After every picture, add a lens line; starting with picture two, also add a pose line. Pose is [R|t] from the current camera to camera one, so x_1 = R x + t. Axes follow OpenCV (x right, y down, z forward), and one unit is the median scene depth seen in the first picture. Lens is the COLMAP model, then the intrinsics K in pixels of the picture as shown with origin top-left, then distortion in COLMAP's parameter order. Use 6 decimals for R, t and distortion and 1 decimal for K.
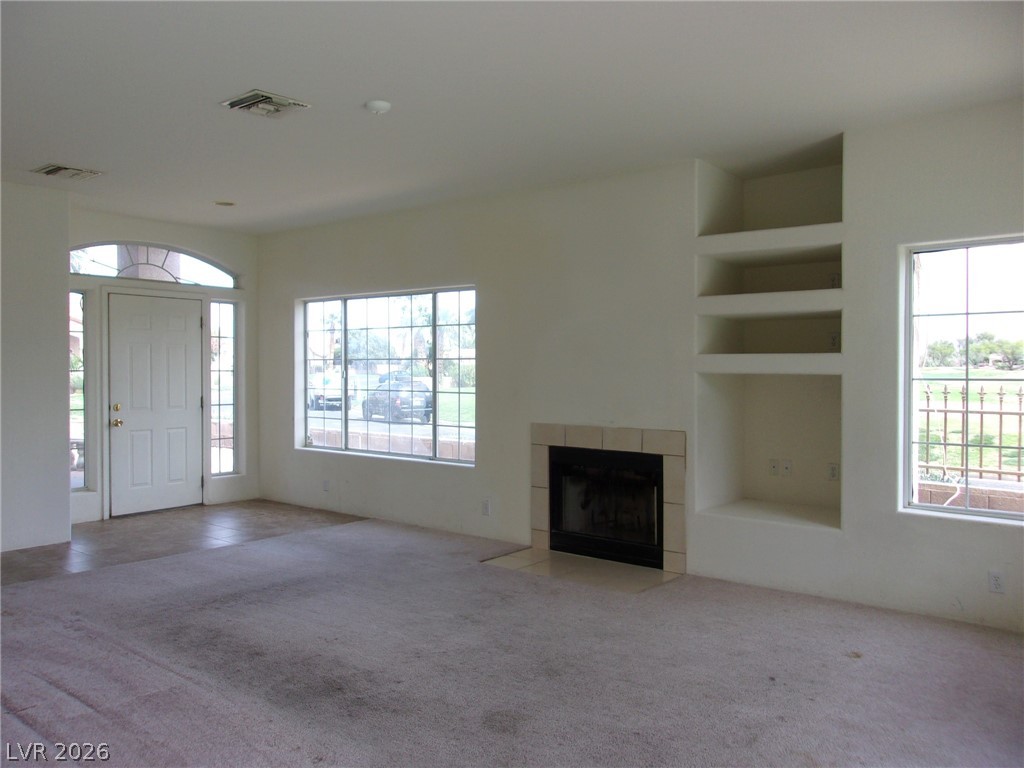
lens RADIAL K [[815.9, 0, 502.4], [0, 815.9, 381.2], [0, 0, 1]] dist [0.002087, 0.005494]
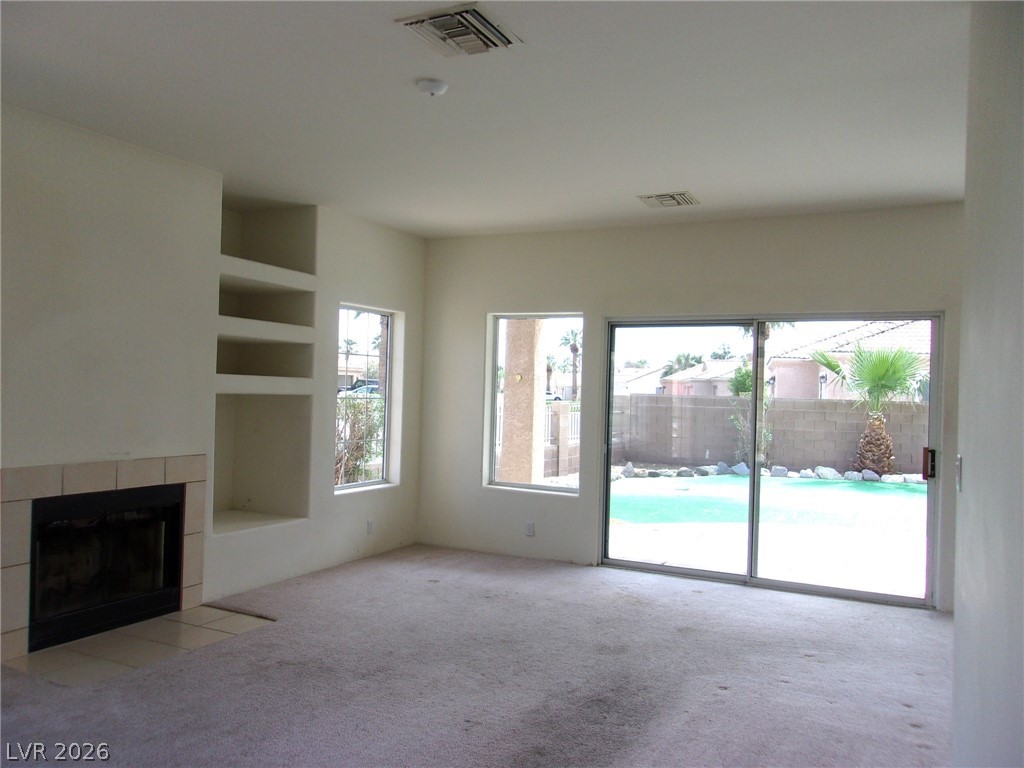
lens RADIAL K [[815.9, 0, 502.3], [0, 815.9, 387.2], [0, 0, 1]] dist [0.002087, 0.005494]
pose [[-0.218448, -0.004434, 0.975838, -0.735701], [-0.014283, 0.999897, 0.001346, -0.021493], [-0.975744, -0.013643, -0.218489, 0.822614]]
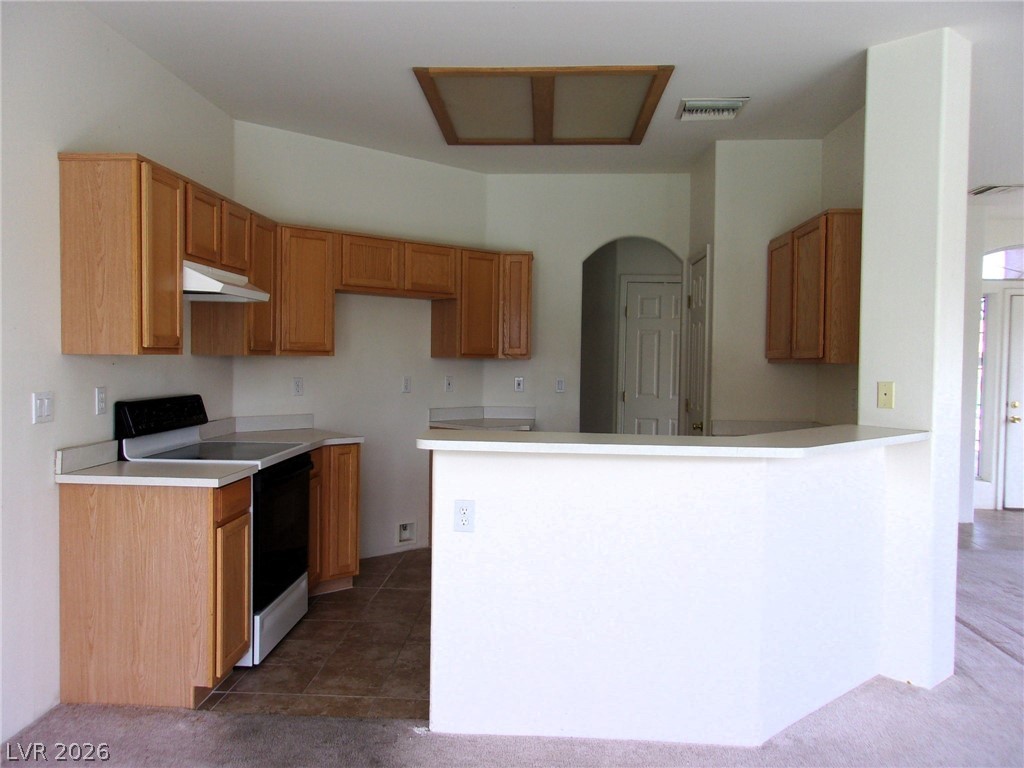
lens RADIAL K [[815.9, 0, 509.5], [0, 815.9, 383.9], [0, 0, 1]] dist [0.002087, 0.005494]
pose [[0.599723, 0.031716, -0.799579, -0.031482], [-0.028110, 0.999433, 0.018560, 0.005559], [0.799713, 0.011345, 0.600275, -0.187816]]
